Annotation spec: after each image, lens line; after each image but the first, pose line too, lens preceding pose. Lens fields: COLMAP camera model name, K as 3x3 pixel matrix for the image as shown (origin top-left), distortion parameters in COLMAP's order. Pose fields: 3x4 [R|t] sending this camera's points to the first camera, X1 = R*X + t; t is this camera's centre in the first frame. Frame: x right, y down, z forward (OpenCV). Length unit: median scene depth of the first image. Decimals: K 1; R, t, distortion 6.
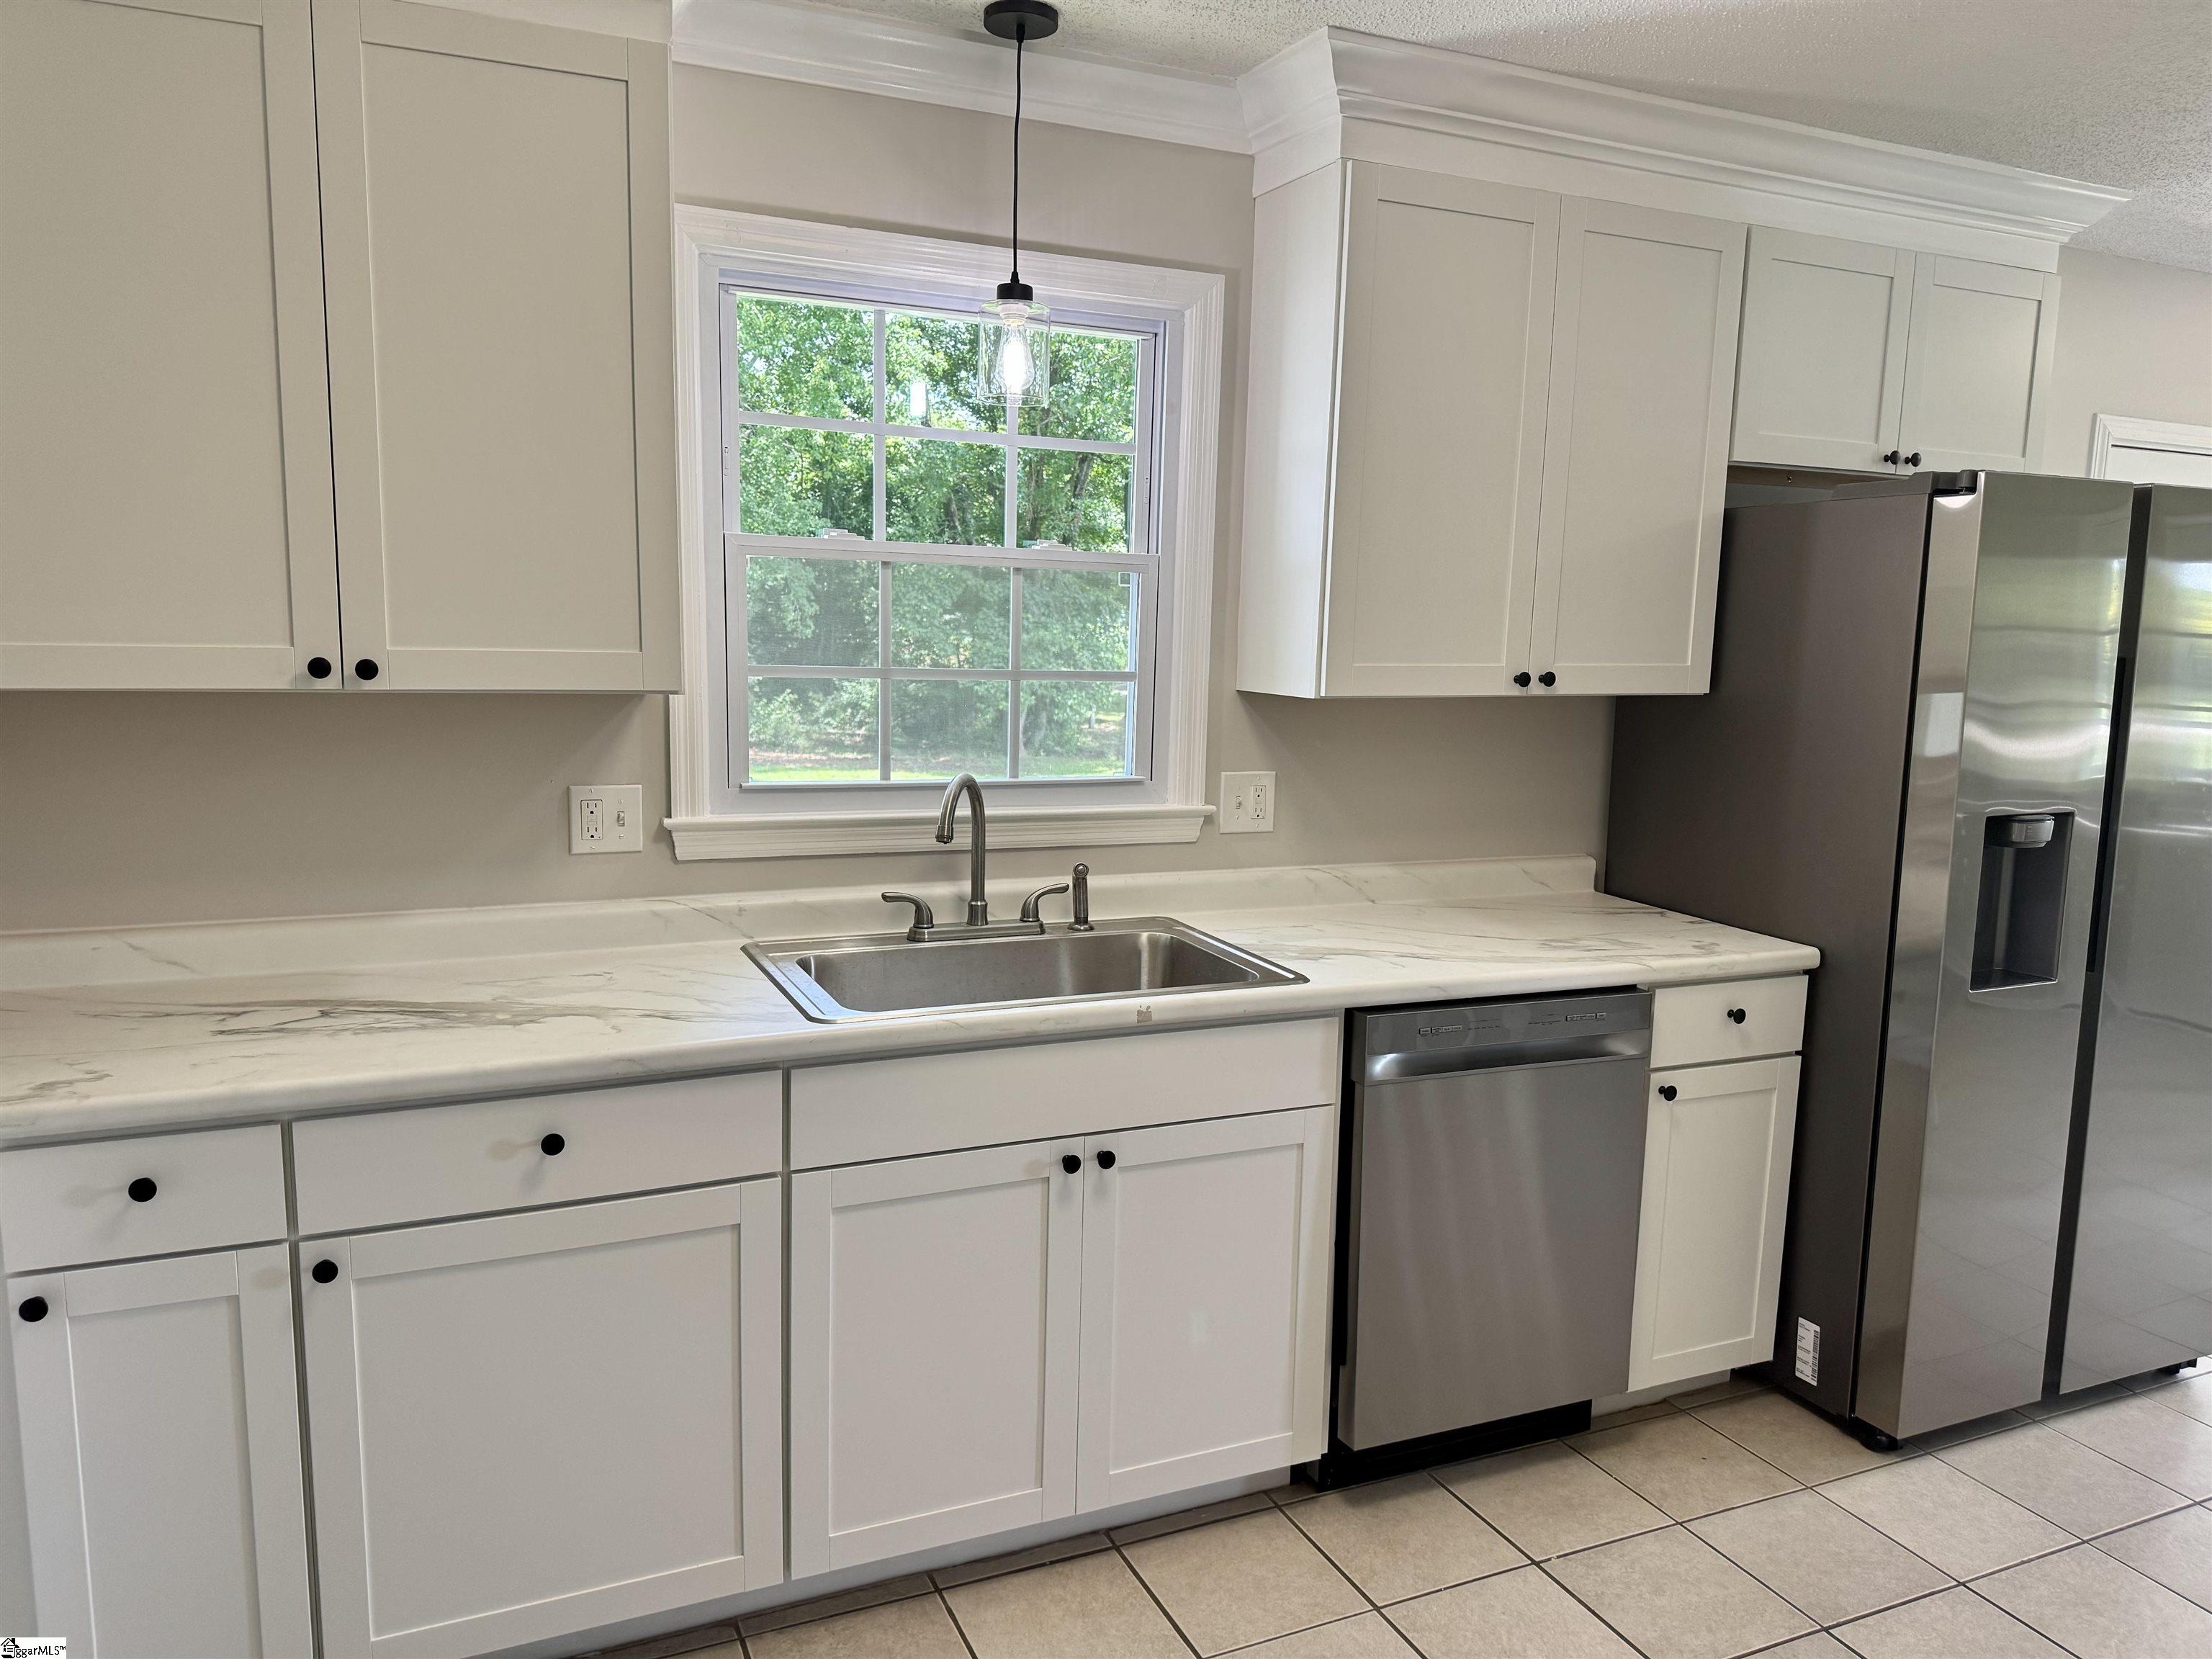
lens RADIAL K [[1543.9, 0, 1113.4], [0, 1543.9, 851.3], [0, 0, 1]] dist [0.031491, -0.019216]
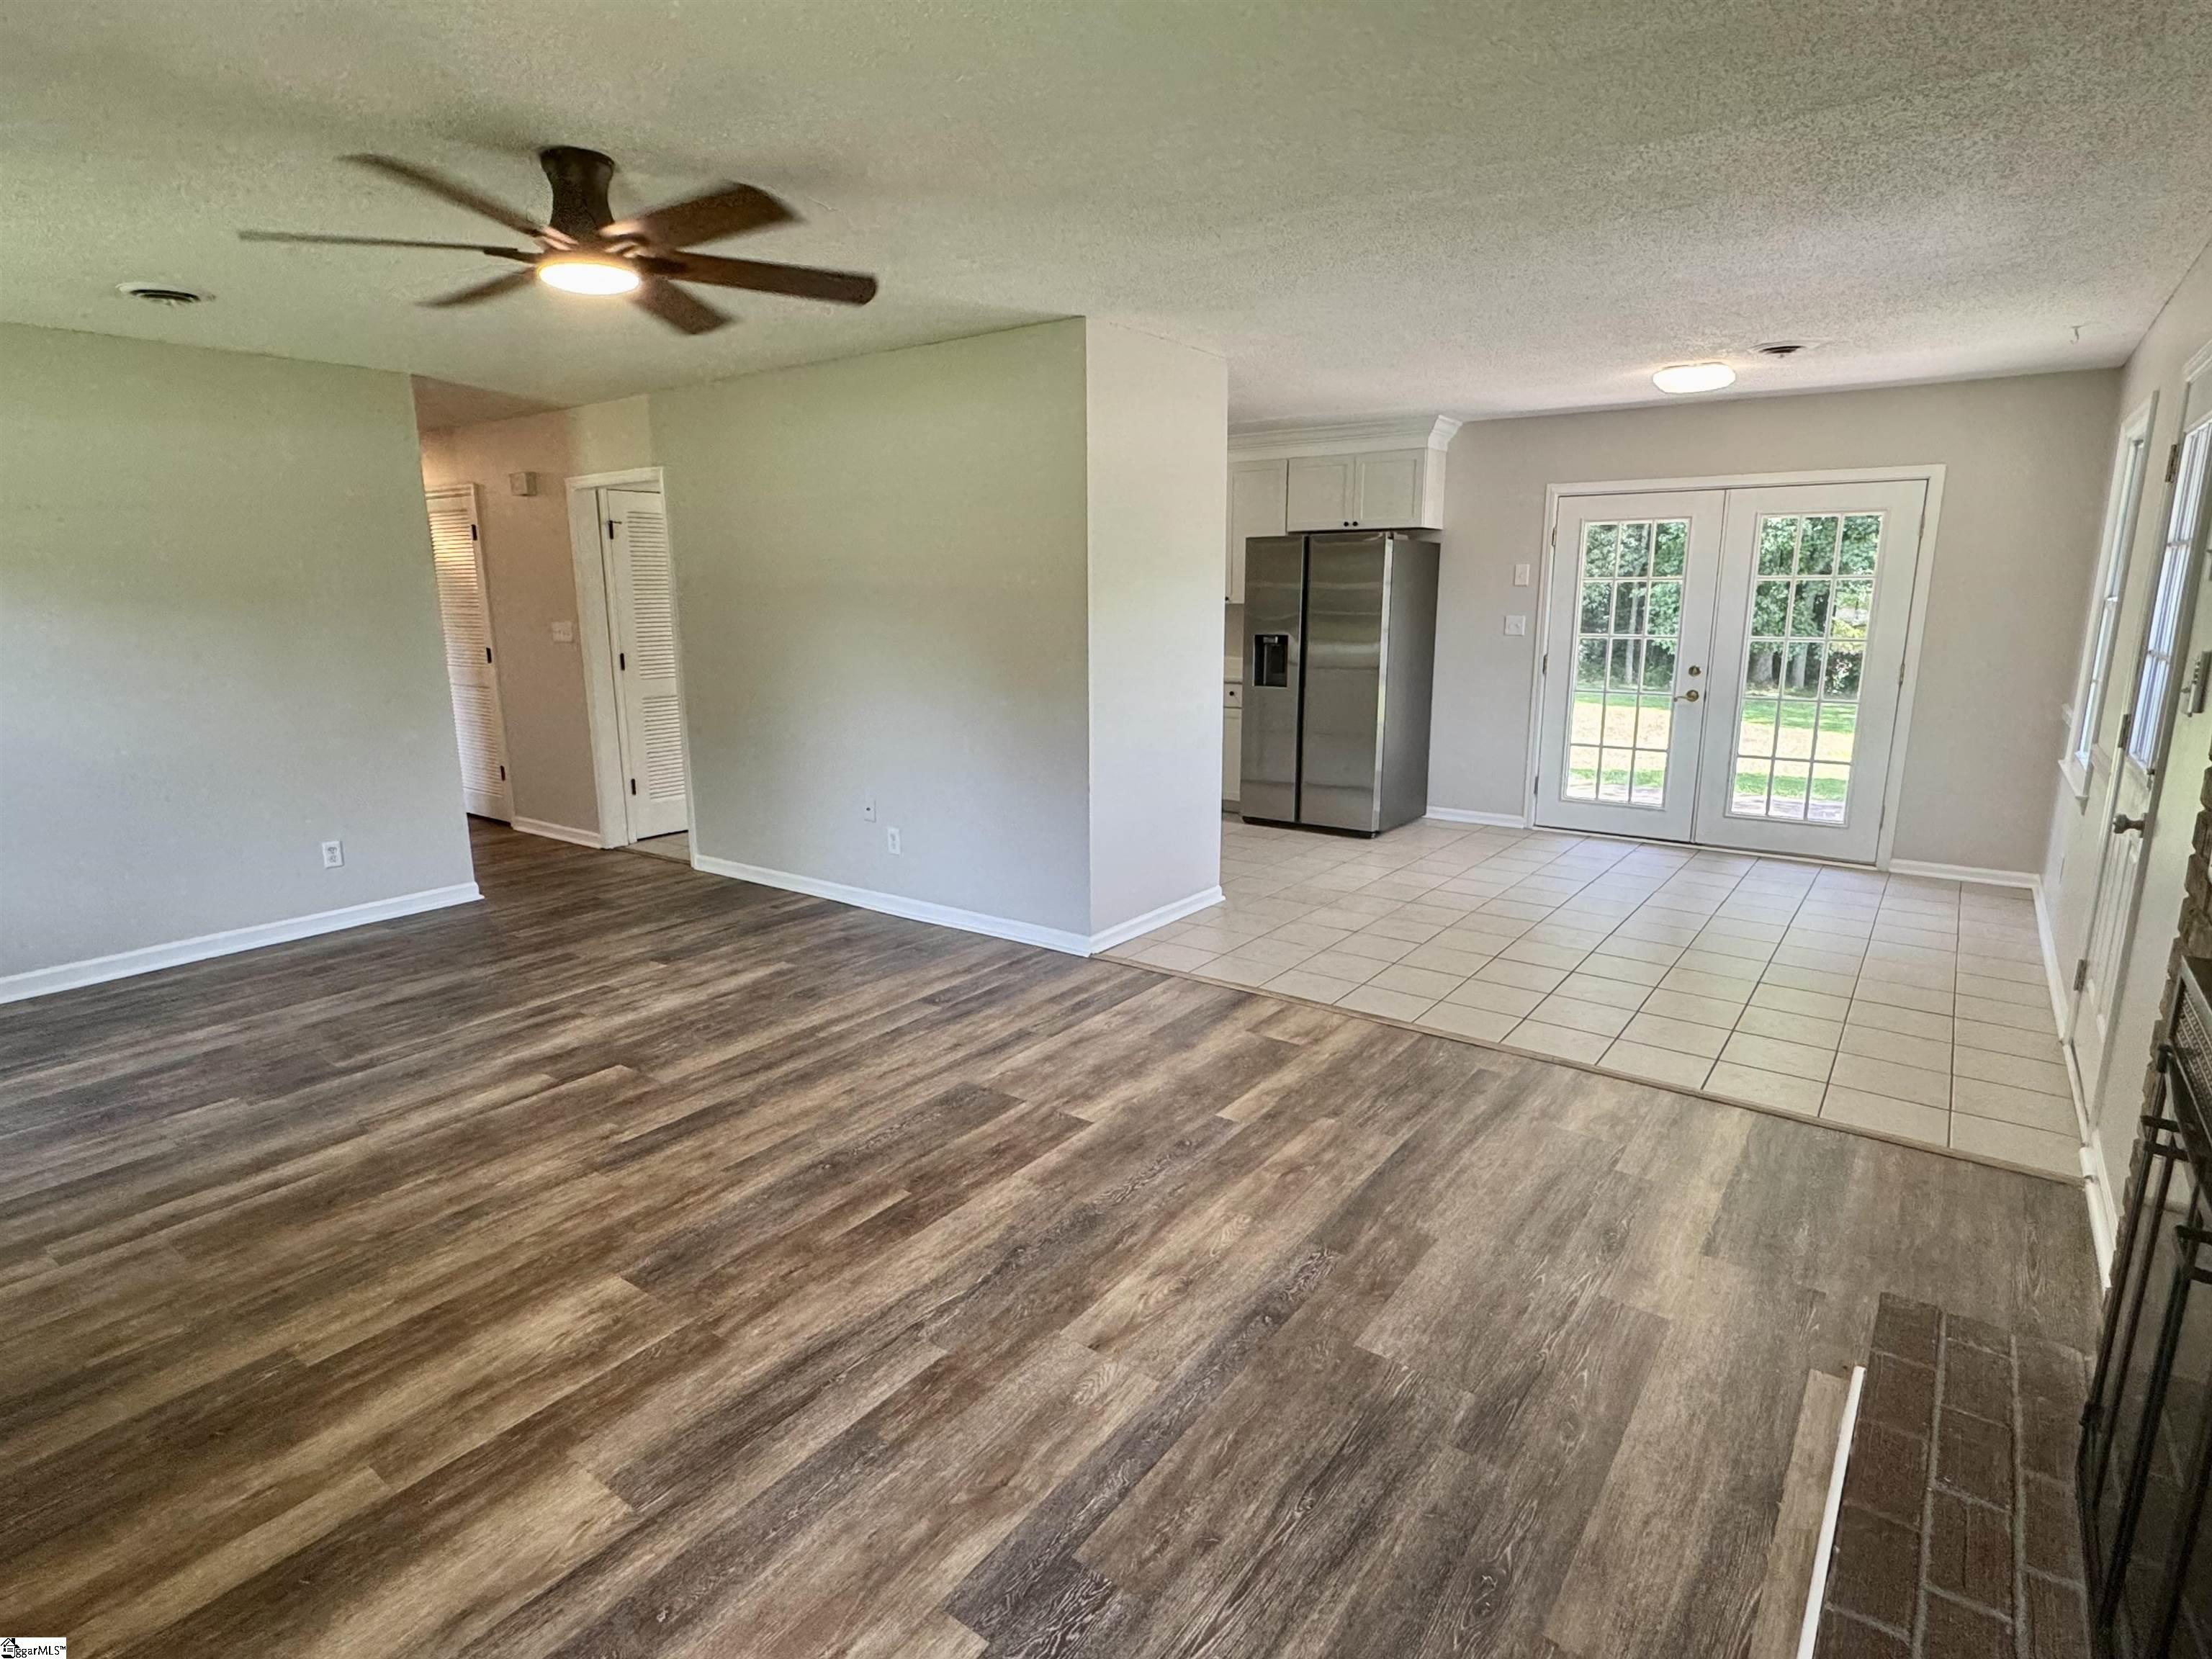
lens RADIAL K [[1158.2, 0, 1102.5], [0, 1158.2, 839.9], [0, 0, 1]] dist [-0.003264, 0.000878]
pose [[0.490045, 0.159475, -0.856985, 2.645757], [-0.114642, 0.986374, 0.117998, 0.161321], [0.864126, 0.040422, 0.501650, -0.585274]]
